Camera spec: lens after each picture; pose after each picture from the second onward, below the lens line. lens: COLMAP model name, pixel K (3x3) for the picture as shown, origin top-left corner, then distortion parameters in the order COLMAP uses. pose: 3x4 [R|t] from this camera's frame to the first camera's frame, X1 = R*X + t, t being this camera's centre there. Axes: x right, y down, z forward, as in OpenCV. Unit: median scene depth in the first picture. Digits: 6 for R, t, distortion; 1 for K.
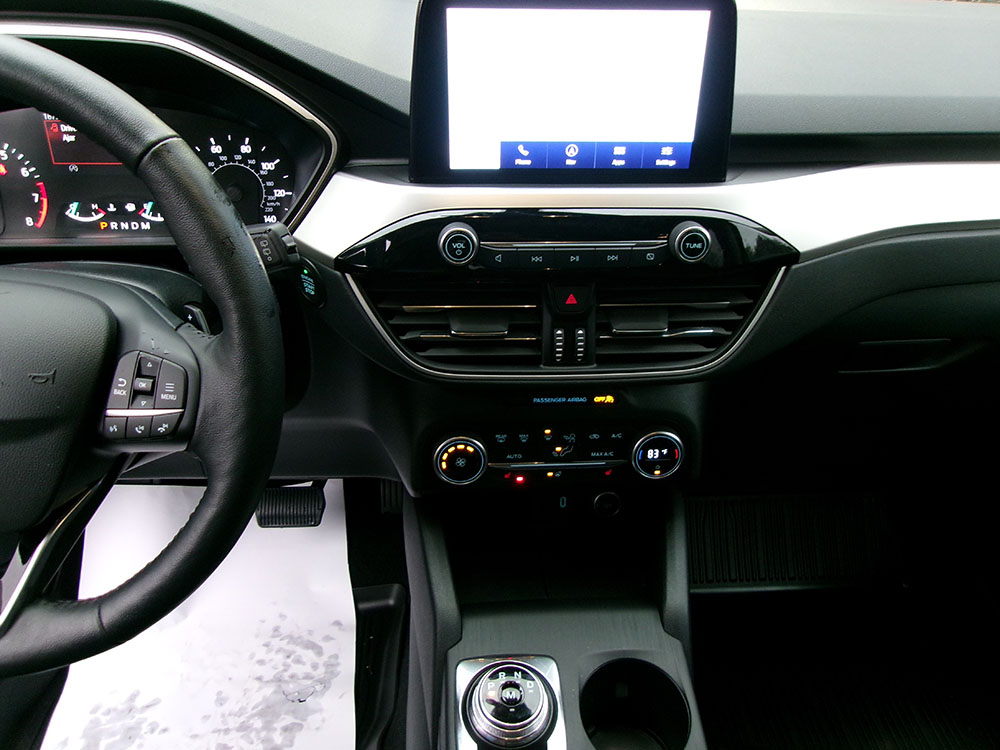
lens RADIAL K [[769.1, 0, 500.0], [0, 769.1, 375.0], [0, 0, 1]] dist [-0.009305, 0.025379]
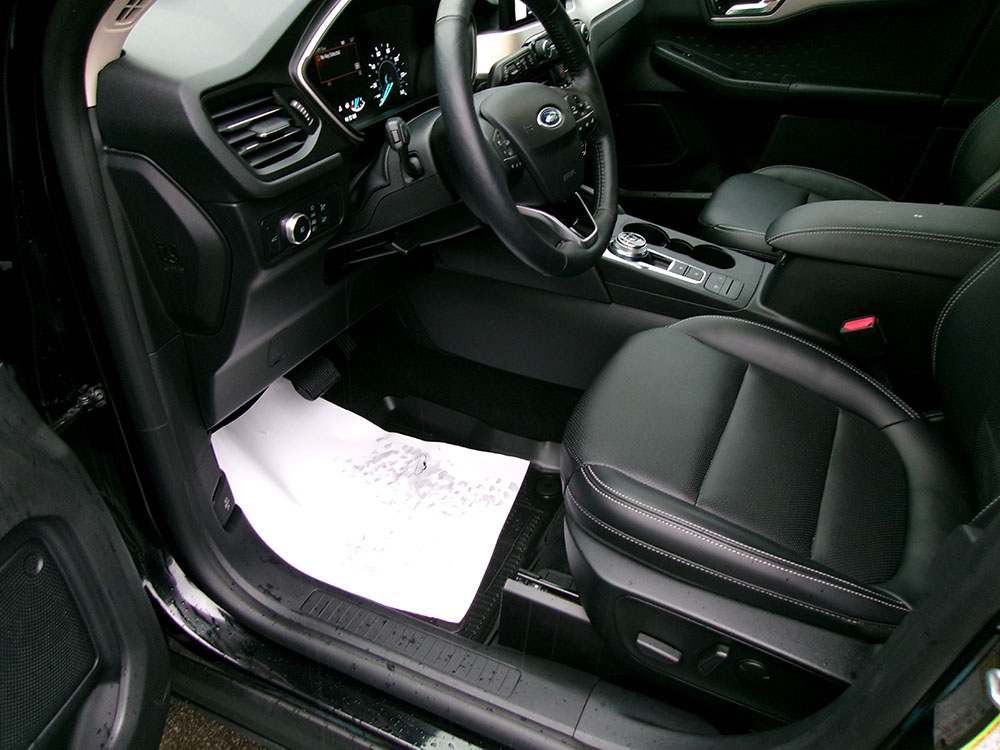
lens RADIAL K [[798.6, 0, 500.0], [0, 798.6, 375.0], [0, 0, 1]] dist [-0.008094, -0.000742]
pose [[0.472891, -0.487221, 0.734159, -1.483461], [0.488820, 0.838300, 0.241472, -0.003442], [-0.733096, 0.244681, 0.634588, -0.081206]]
